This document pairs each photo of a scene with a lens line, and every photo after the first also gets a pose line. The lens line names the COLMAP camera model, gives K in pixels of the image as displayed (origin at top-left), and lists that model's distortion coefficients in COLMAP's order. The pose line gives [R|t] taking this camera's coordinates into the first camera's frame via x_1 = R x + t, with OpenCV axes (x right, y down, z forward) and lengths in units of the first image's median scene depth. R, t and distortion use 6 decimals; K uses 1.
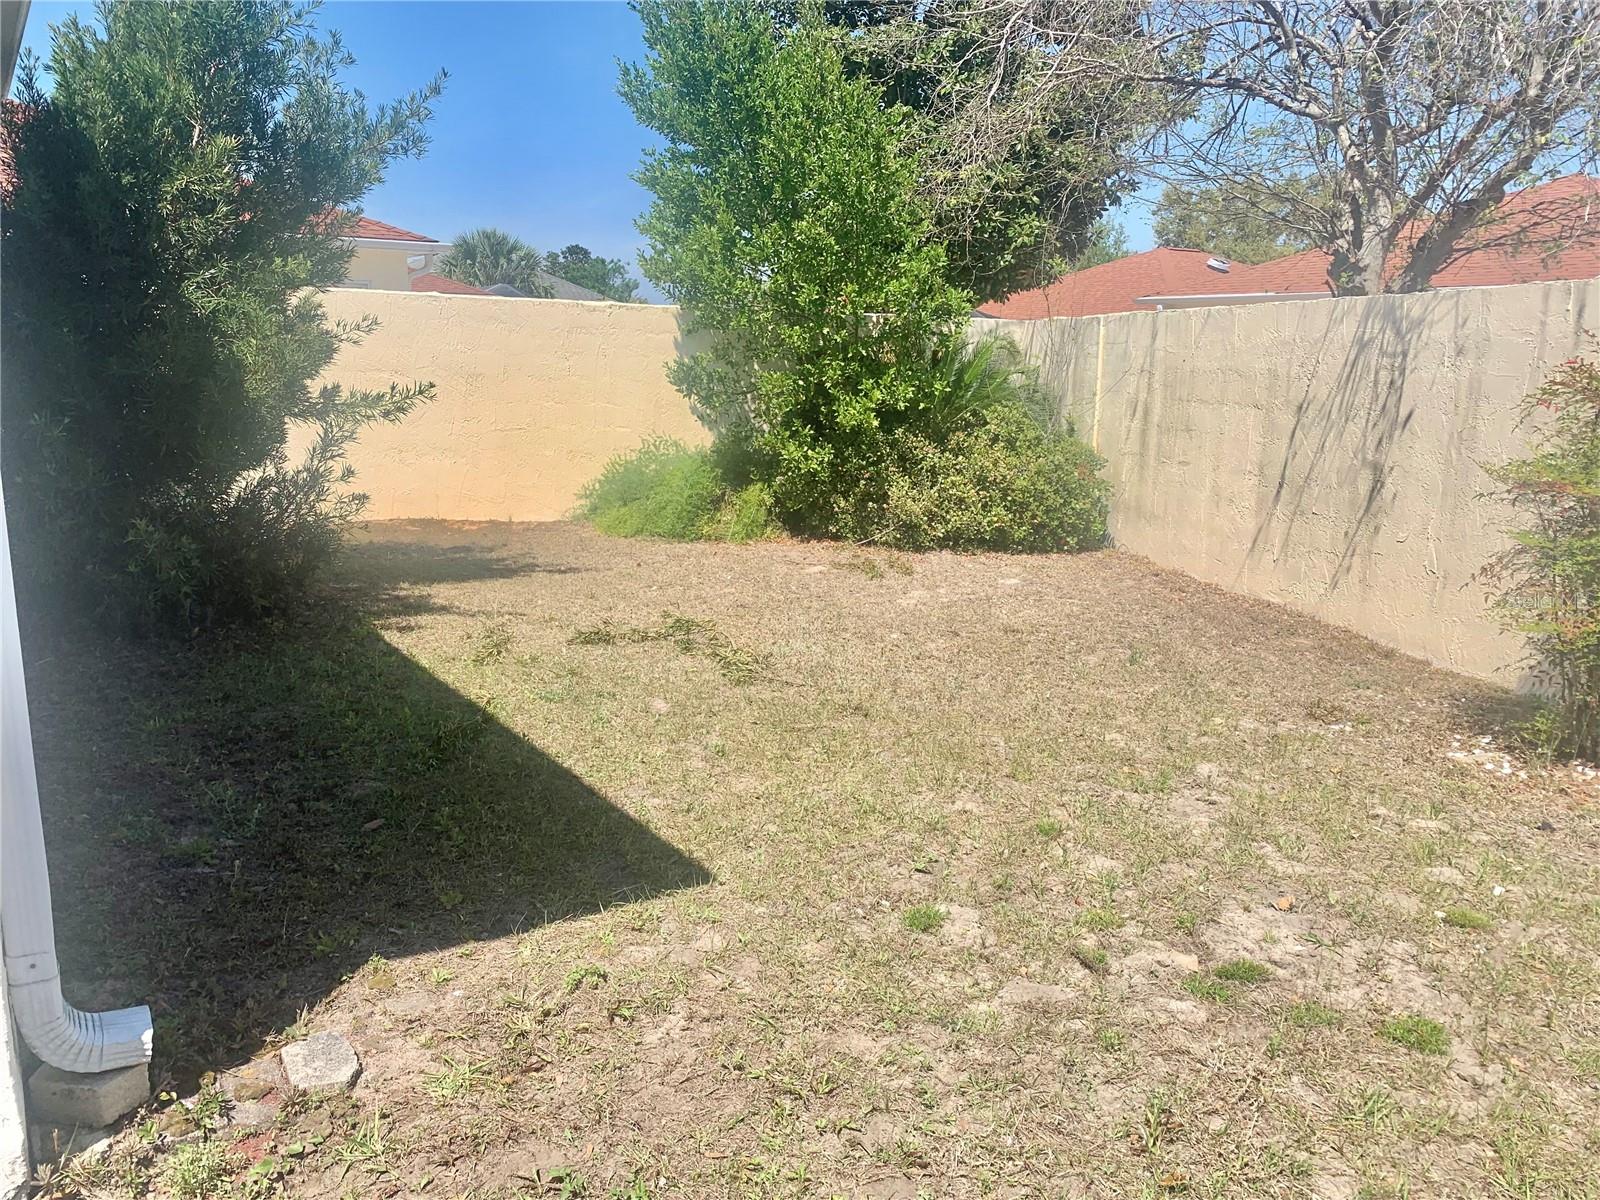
lens RADIAL K [[1214.9, 0, 826.4], [0, 1214.9, 607.5], [0, 0, 1]] dist [0.065552, -0.115022]
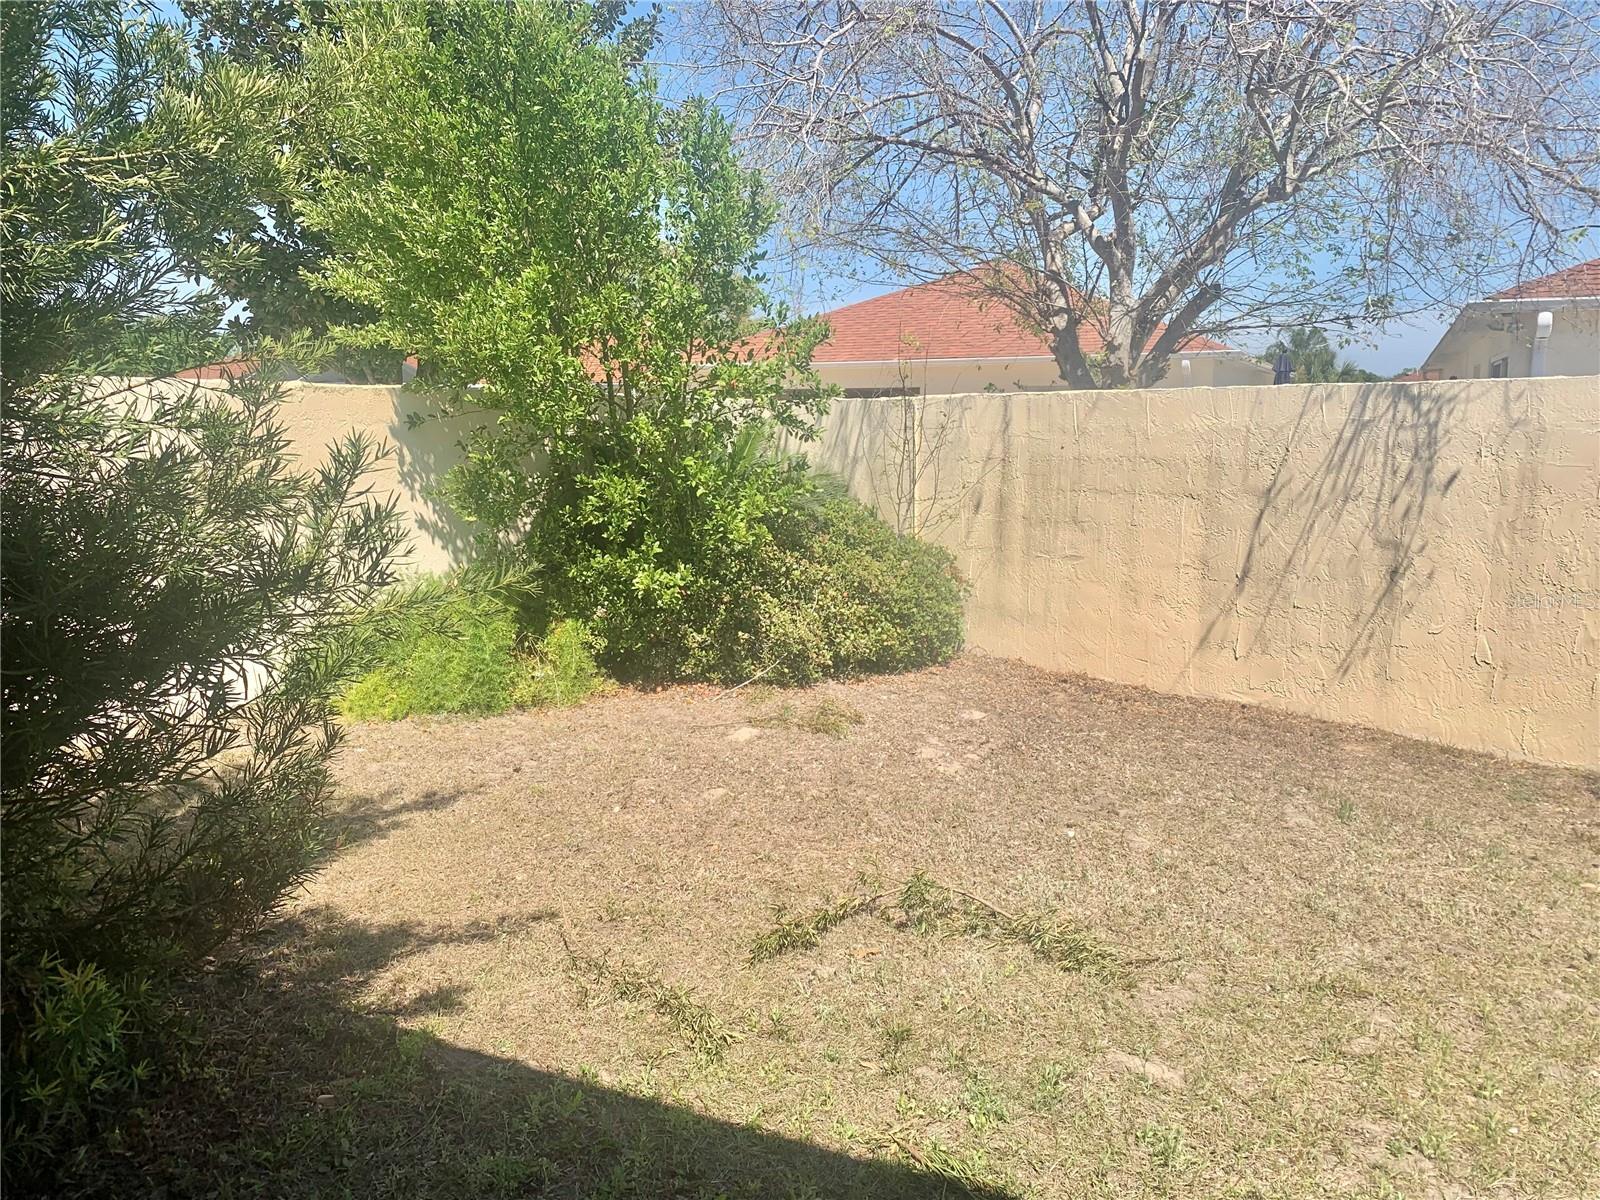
lens RADIAL K [[1214.9, 0, 826.4], [0, 1214.9, 607.5], [0, 0, 1]] dist [0.065552, -0.115022]
pose [[0.864218, -0.097912, 0.493499, -0.308204], [0.119762, 0.992720, -0.012769, -0.085834], [-0.488656, 0.070138, 0.869653, 0.277194]]
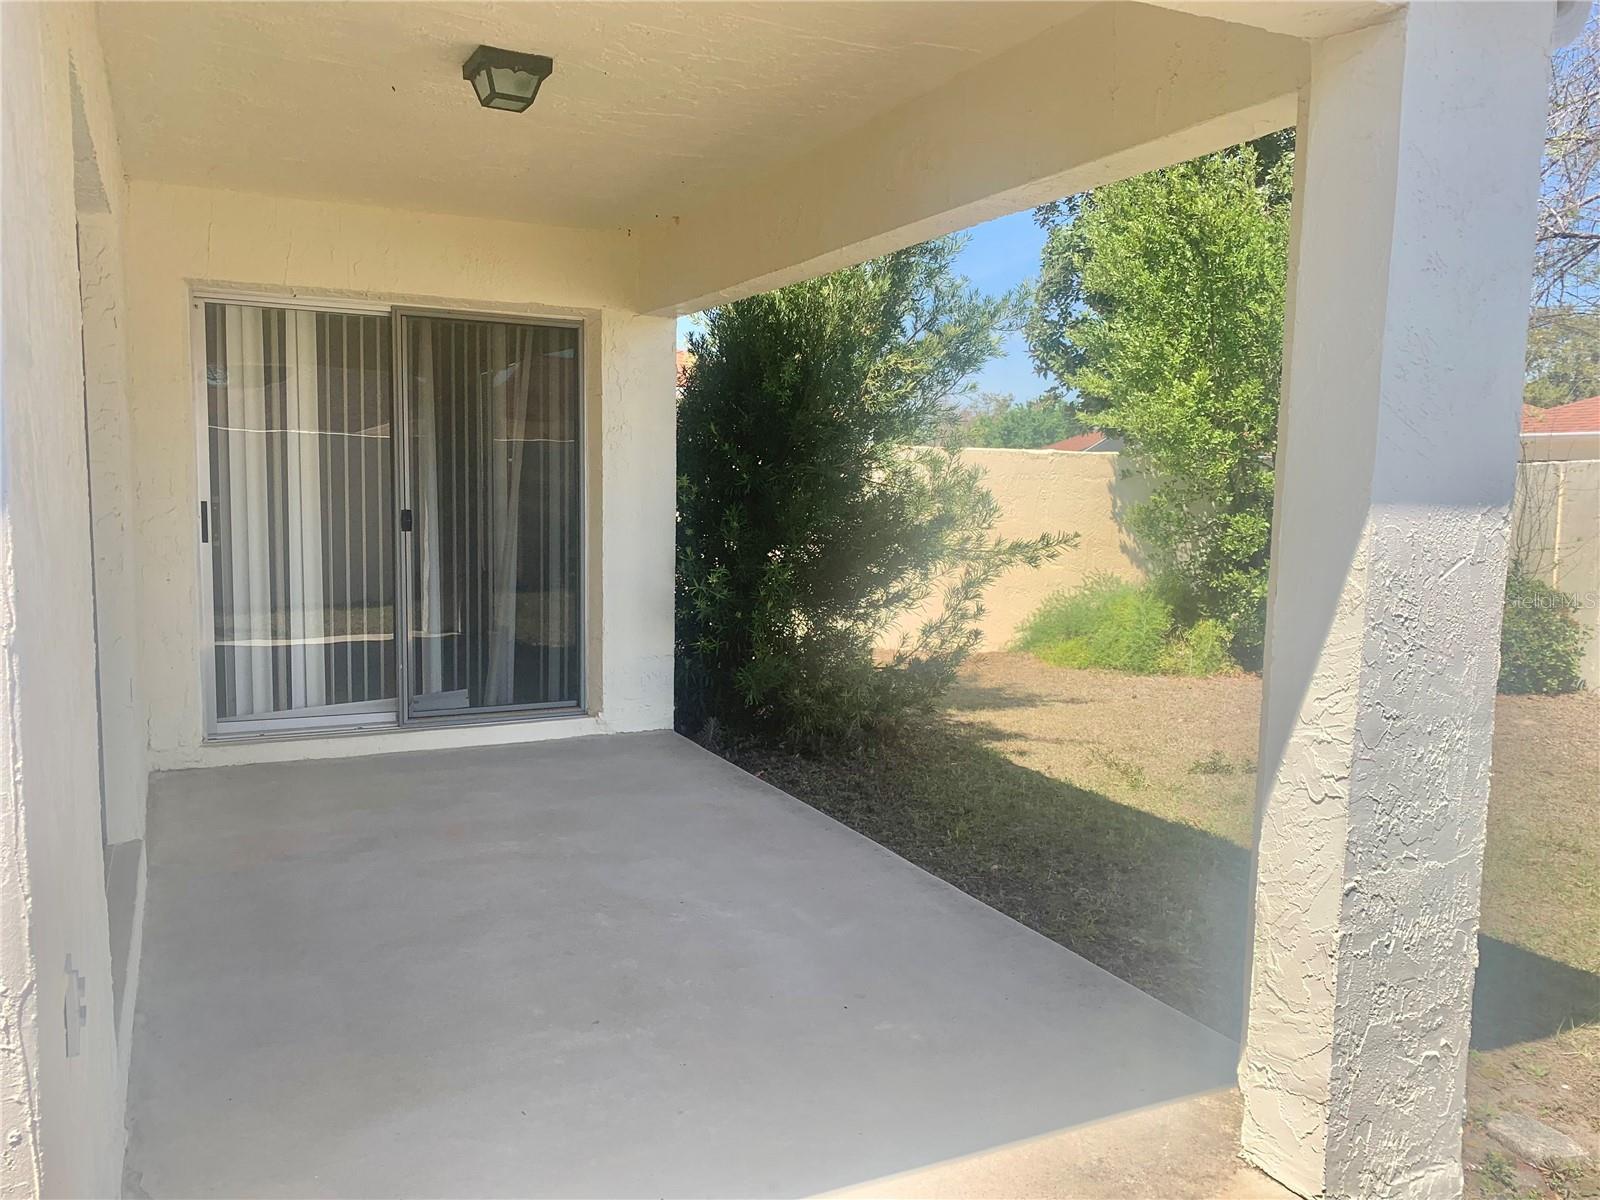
lens RADIAL K [[1214.9, 0, 826.4], [0, 1214.9, 607.5], [0, 0, 1]] dist [0.065552, -0.115022]
pose [[0.990576, 0.012783, -0.136364, -0.255629], [-0.026906, 0.994396, -0.102236, 0.003062], [0.134293, 0.104941, 0.985369, -0.080553]]
